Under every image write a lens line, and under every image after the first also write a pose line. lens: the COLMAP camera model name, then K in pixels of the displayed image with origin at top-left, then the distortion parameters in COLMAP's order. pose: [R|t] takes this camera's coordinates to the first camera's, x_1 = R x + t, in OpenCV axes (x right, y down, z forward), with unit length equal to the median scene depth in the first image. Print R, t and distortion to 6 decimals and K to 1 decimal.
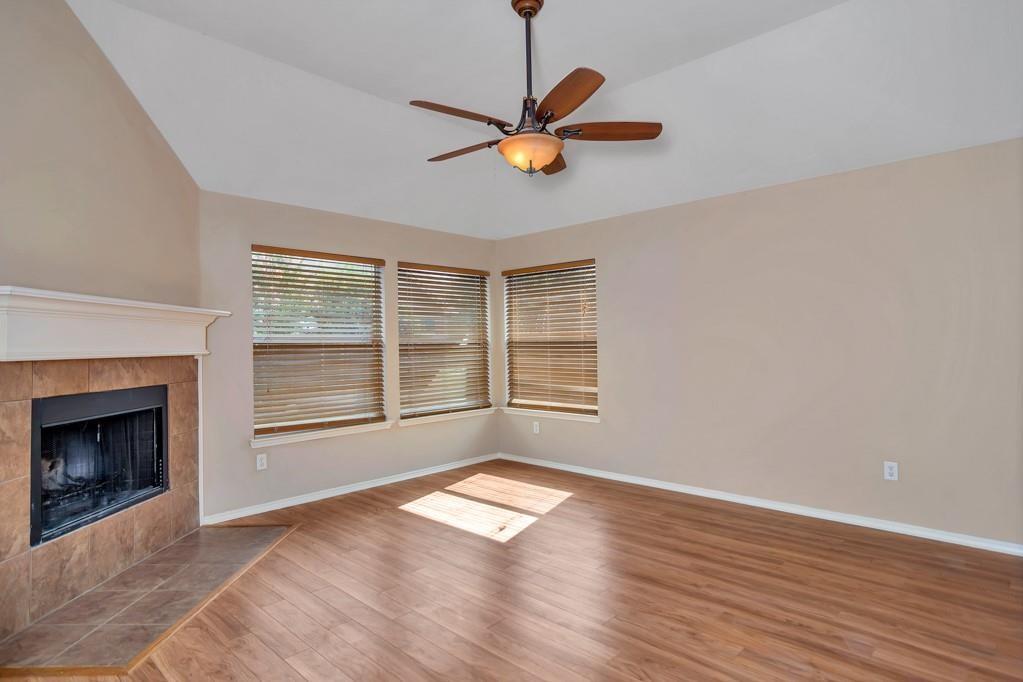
lens RADIAL K [[561.6, 0, 509.2], [0, 561.6, 327.1], [0, 0, 1]] dist [-0.000176, 0.000398]
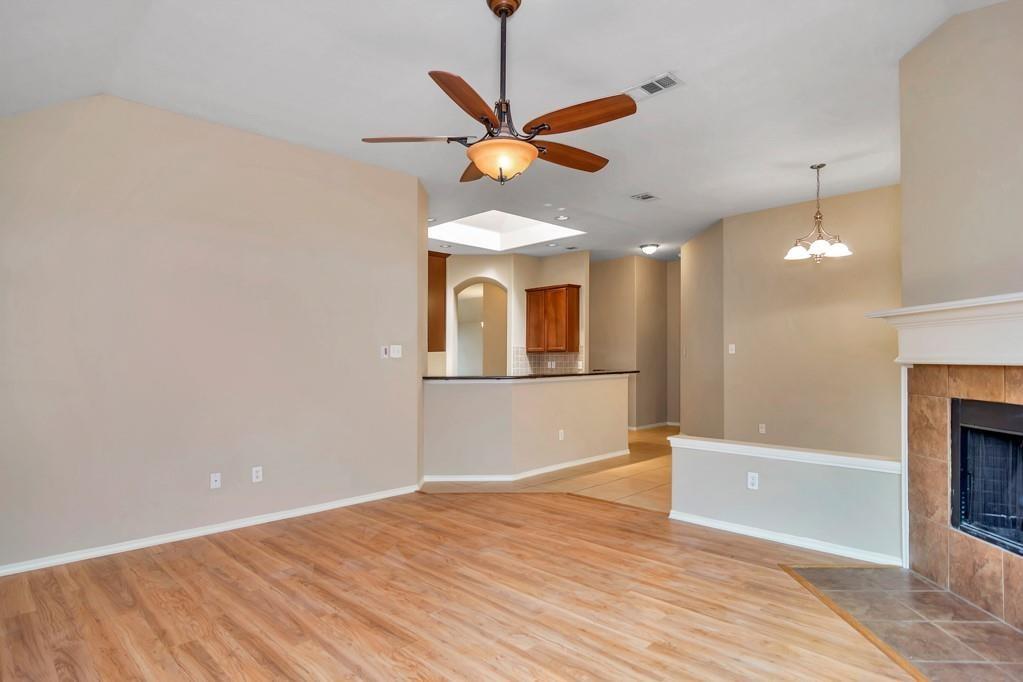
lens RADIAL K [[566.6, 0, 511.4], [0, 566.6, 354.0], [0, 0, 1]] dist [-0.023108, 0.000501]
pose [[-0.999405, 0.017999, 0.029414, 0.002724], [0.016818, 0.999061, -0.039929, 0.048958], [-0.030105, -0.039411, -0.998769, 1.516785]]
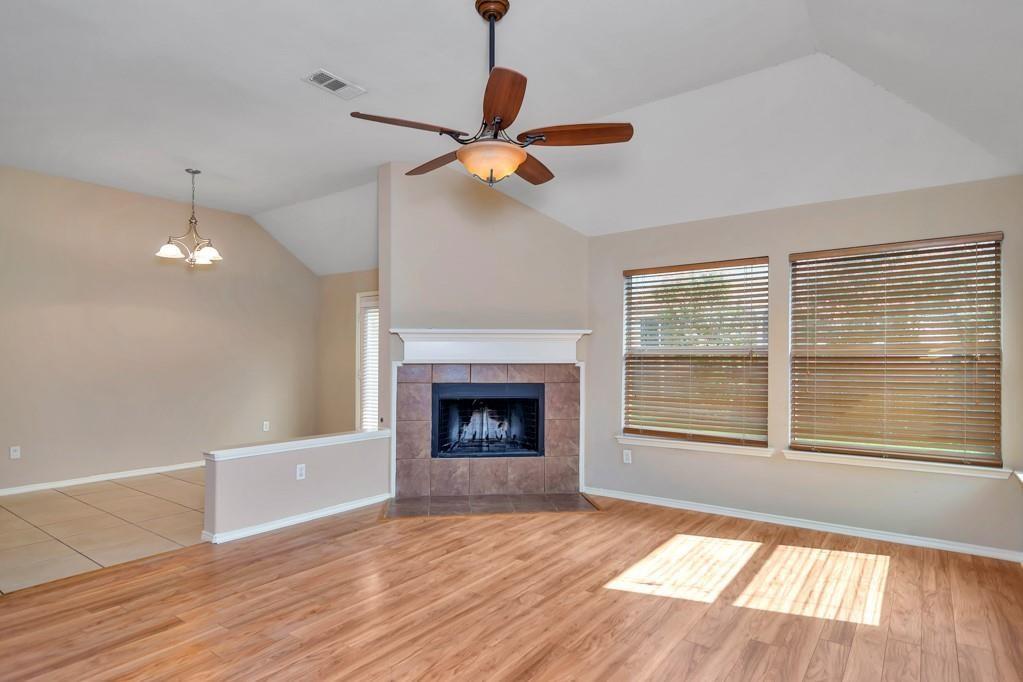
lens RADIAL K [[555.6, 0, 510.4], [0, 555.6, 355.9], [0, 0, 1]] dist [0.000203, -0.000158]
pose [[0.124627, 0.009192, -0.992161, 0.781375], [0.028788, 0.999503, 0.012876, 0.010886], [0.991786, -0.030167, 0.124300, 0.724023]]
